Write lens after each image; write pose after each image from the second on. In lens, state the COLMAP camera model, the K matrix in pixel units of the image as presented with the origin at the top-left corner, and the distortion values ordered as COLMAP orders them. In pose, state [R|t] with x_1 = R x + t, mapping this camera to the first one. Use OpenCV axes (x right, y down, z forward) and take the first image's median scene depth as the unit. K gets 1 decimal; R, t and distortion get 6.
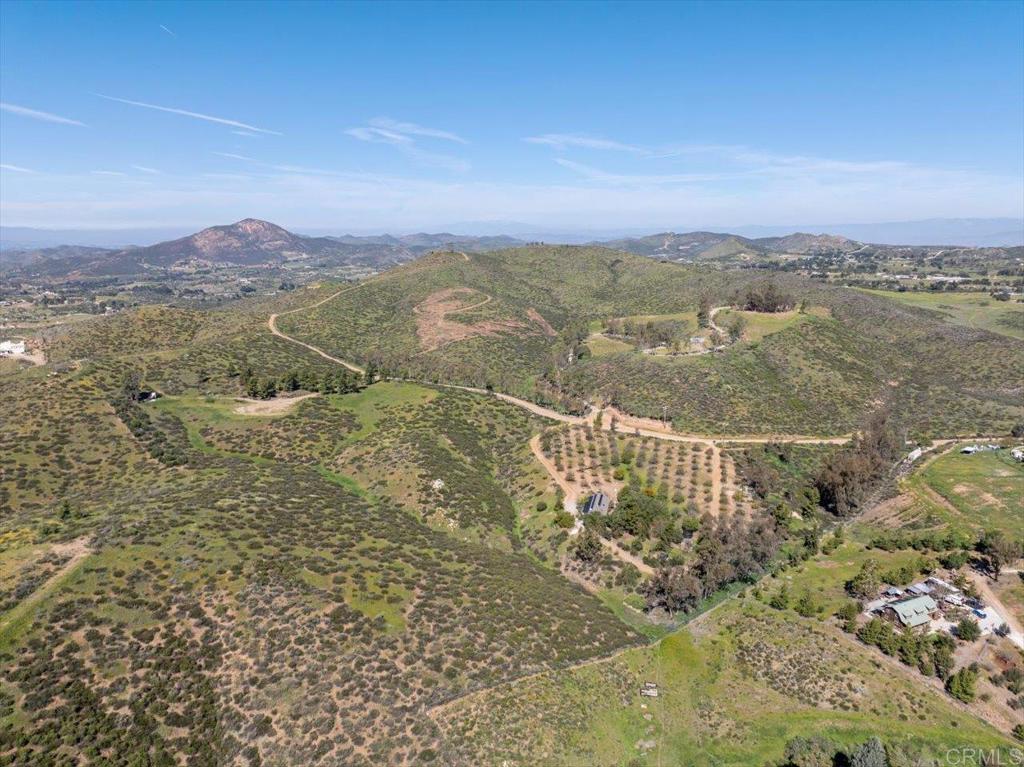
lens RADIAL K [[716.8, 0, 515.3], [0, 716.8, 379.6], [0, 0, 1]] dist [-0.033051, -0.005436]
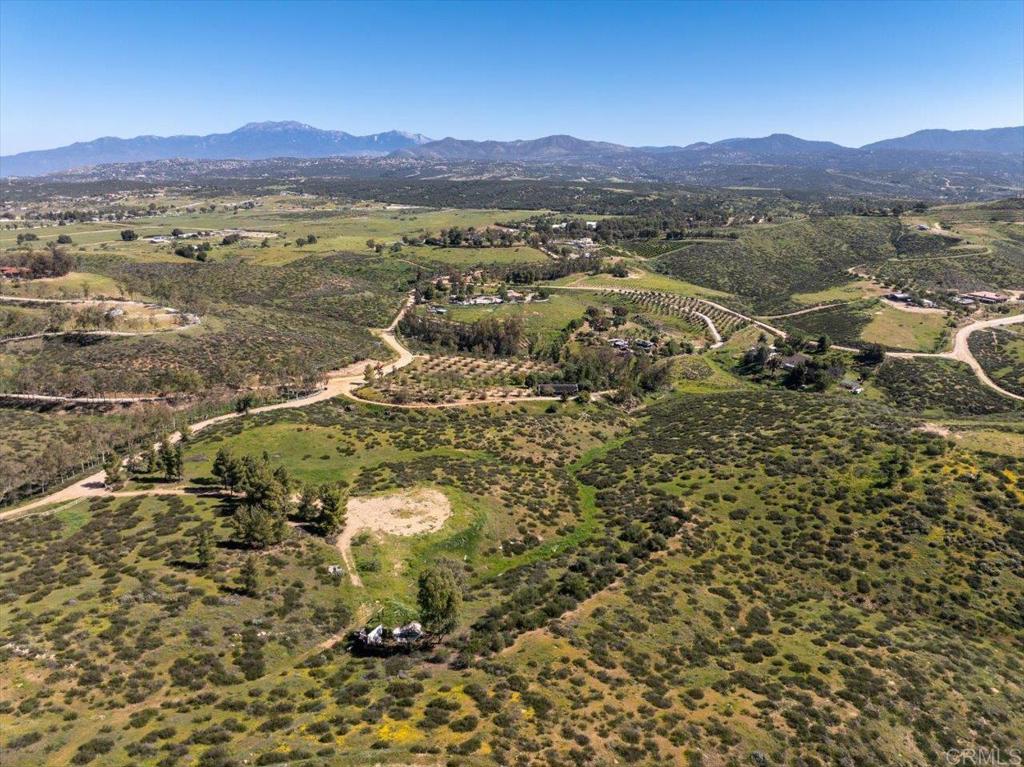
lens RADIAL K [[716.8, 0, 515.3], [0, 716.8, 379.6], [0, 0, 1]] dist [-0.033051, -0.005436]
pose [[-0.214555, -0.269021, 0.938932, -0.862074], [0.195453, 0.930049, 0.311139, -0.206236], [-0.956956, 0.250274, -0.146966, 0.988400]]
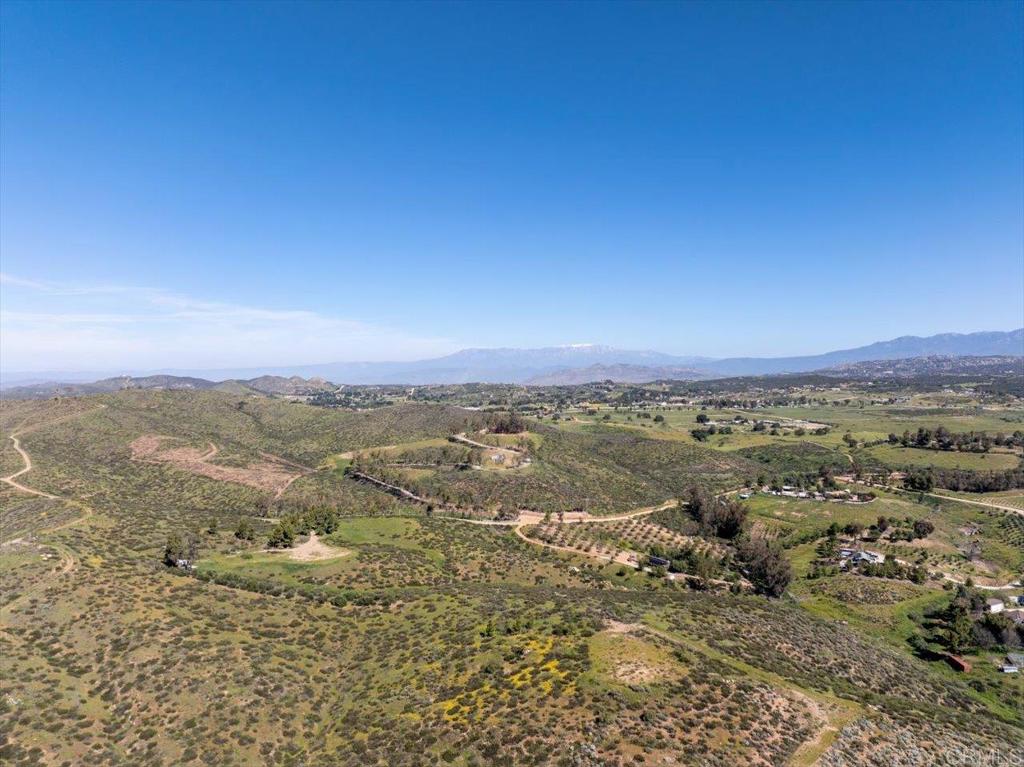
lens RADIAL K [[716.8, 0, 515.3], [0, 716.8, 379.6], [0, 0, 1]] dist [-0.033051, -0.005436]
pose [[0.717646, -0.007758, 0.696364, -0.838896], [0.144512, 0.979831, -0.138013, -0.017326], [-0.681249, 0.199677, 0.704293, 0.096260]]
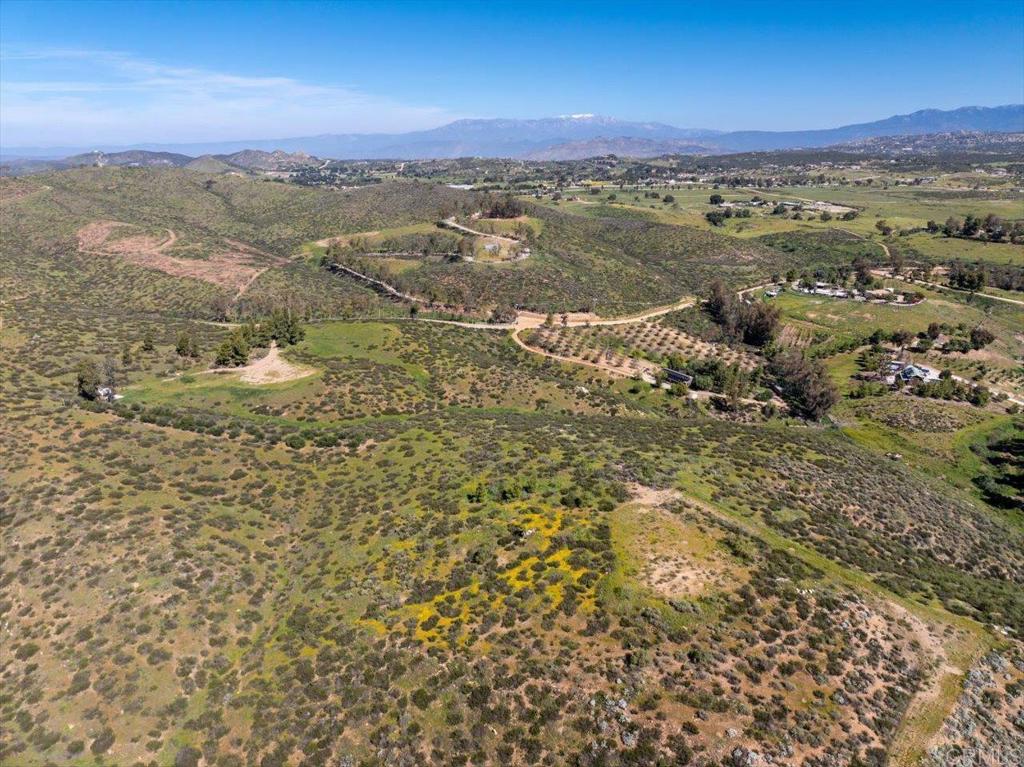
lens RADIAL K [[716.8, 0, 515.3], [0, 716.8, 379.6], [0, 0, 1]] dist [-0.033051, -0.005436]
pose [[0.714638, -0.217098, 0.664952, -0.702779], [0.143281, 0.975893, 0.164629, -0.046061], [-0.684663, -0.022375, 0.728517, 0.234305]]
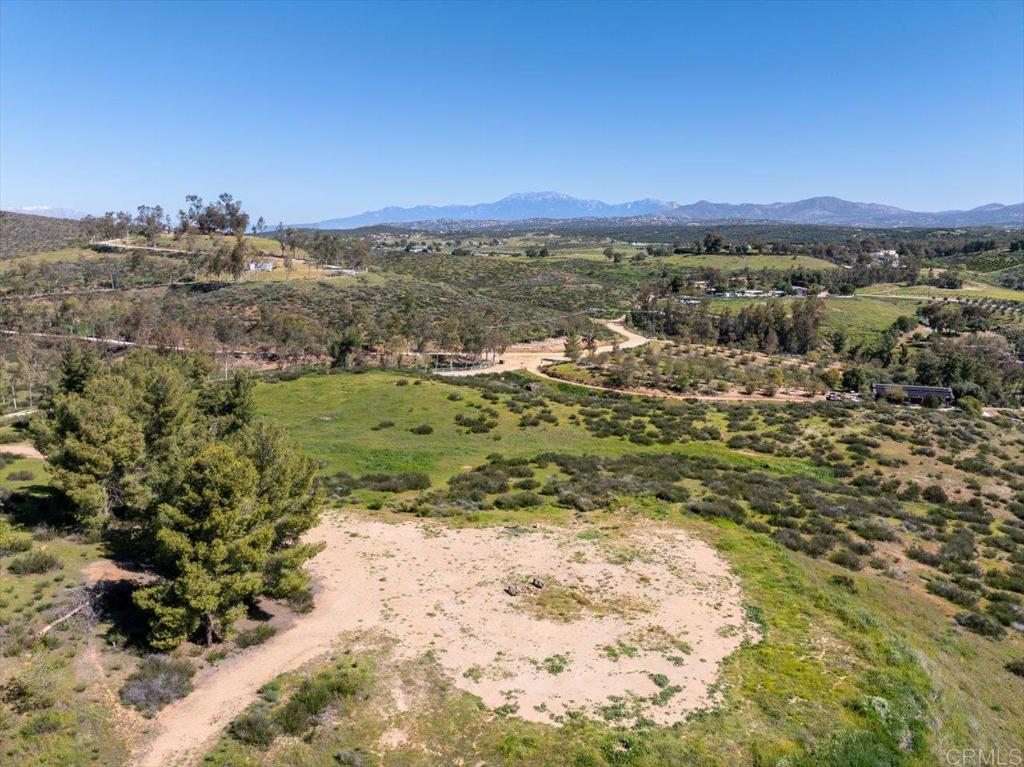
lens RADIAL K [[716.8, 0, 515.3], [0, 716.8, 379.6], [0, 0, 1]] dist [-0.033051, -0.005436]
pose [[0.120569, -0.185609, 0.975199, -0.485922], [0.198907, 0.966960, 0.159449, -0.022005], [-0.972573, 0.174749, 0.153505, 0.993850]]
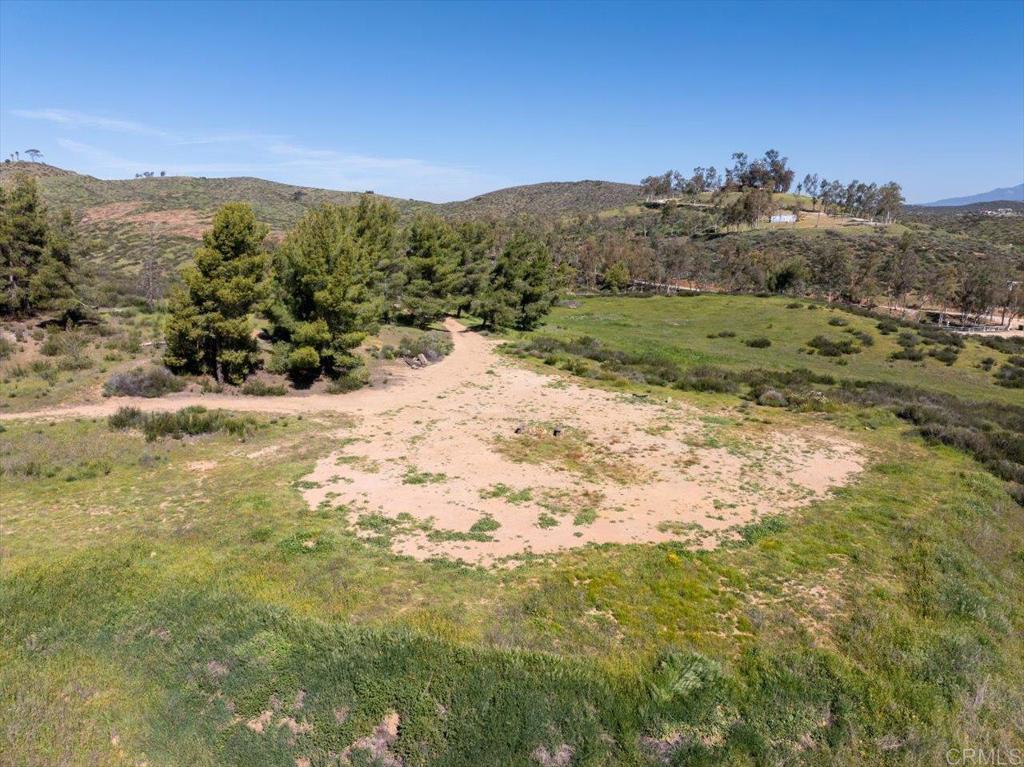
lens RADIAL K [[716.8, 0, 515.3], [0, 716.8, 379.6], [0, 0, 1]] dist [-0.033051, -0.005436]
pose [[0.786827, -0.131797, 0.602937, -0.426149], [0.125460, 0.990691, 0.052834, 0.025721], [-0.604288, 0.034074, 0.796037, 0.933928]]
